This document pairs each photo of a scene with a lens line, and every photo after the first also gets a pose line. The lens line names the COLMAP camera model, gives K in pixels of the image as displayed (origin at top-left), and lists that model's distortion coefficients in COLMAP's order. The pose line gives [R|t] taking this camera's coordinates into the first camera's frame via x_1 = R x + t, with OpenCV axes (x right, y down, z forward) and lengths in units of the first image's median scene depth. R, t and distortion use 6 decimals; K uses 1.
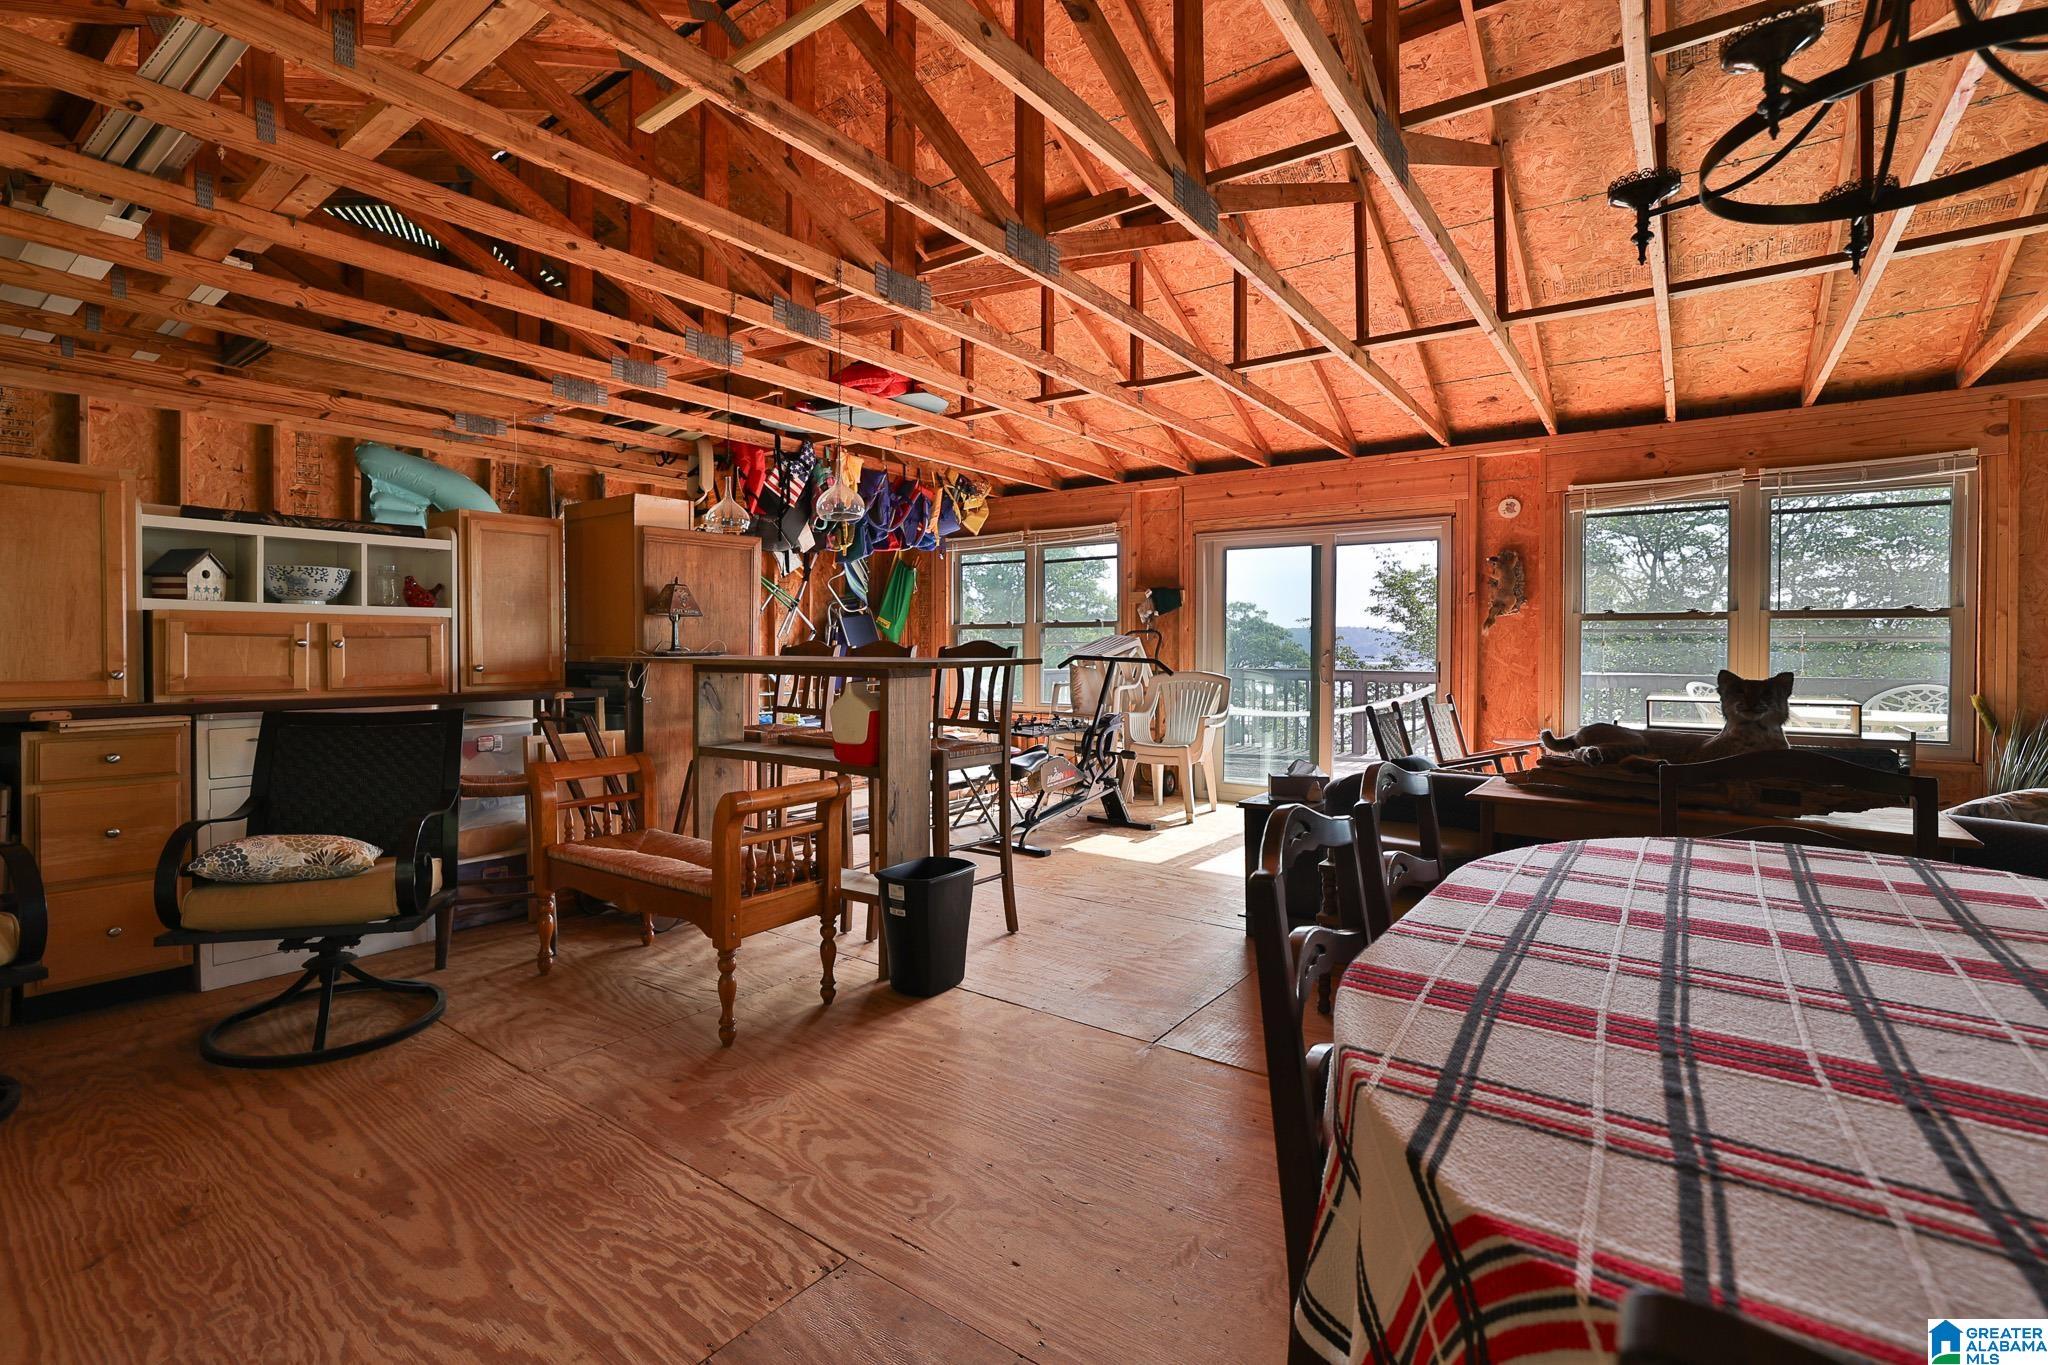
lens RADIAL K [[939.8, 0, 1000.1], [0, 939.8, 656.8], [0, 0, 1]] dist [-0.042164, 0.015505]
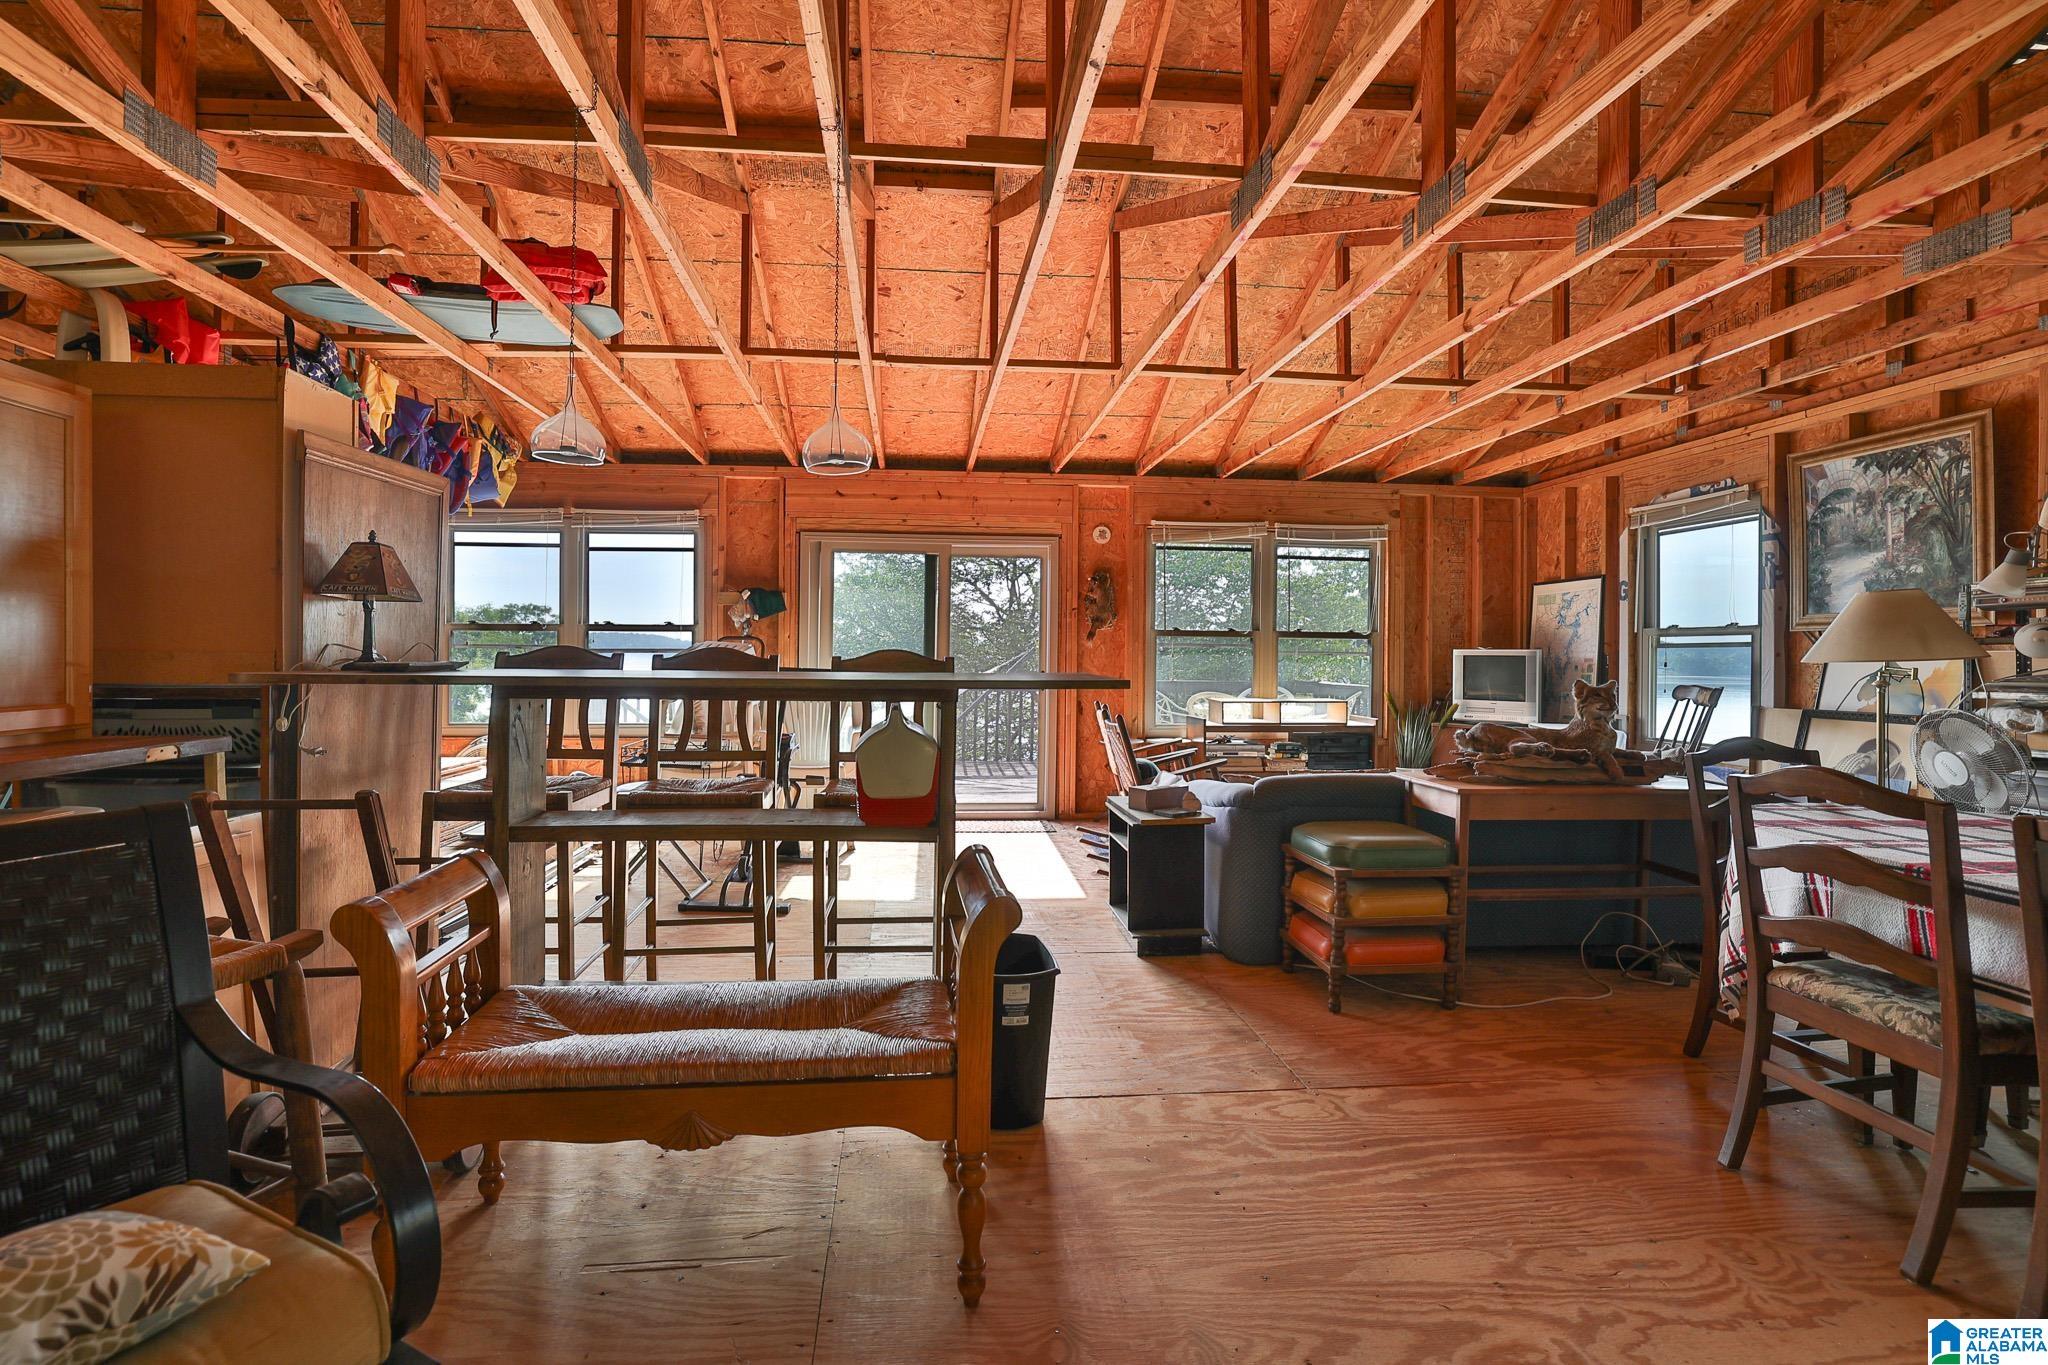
lens RADIAL K [[939.8, 0, 1000.1], [0, 939.8, 656.8], [0, 0, 1]] dist [-0.042164, 0.015505]
pose [[0.742399, 0.003806, 0.669947, -0.310054], [0.001459, 0.999972, -0.007297, -0.003412], [-0.669956, 0.006395, 0.742373, 0.236177]]
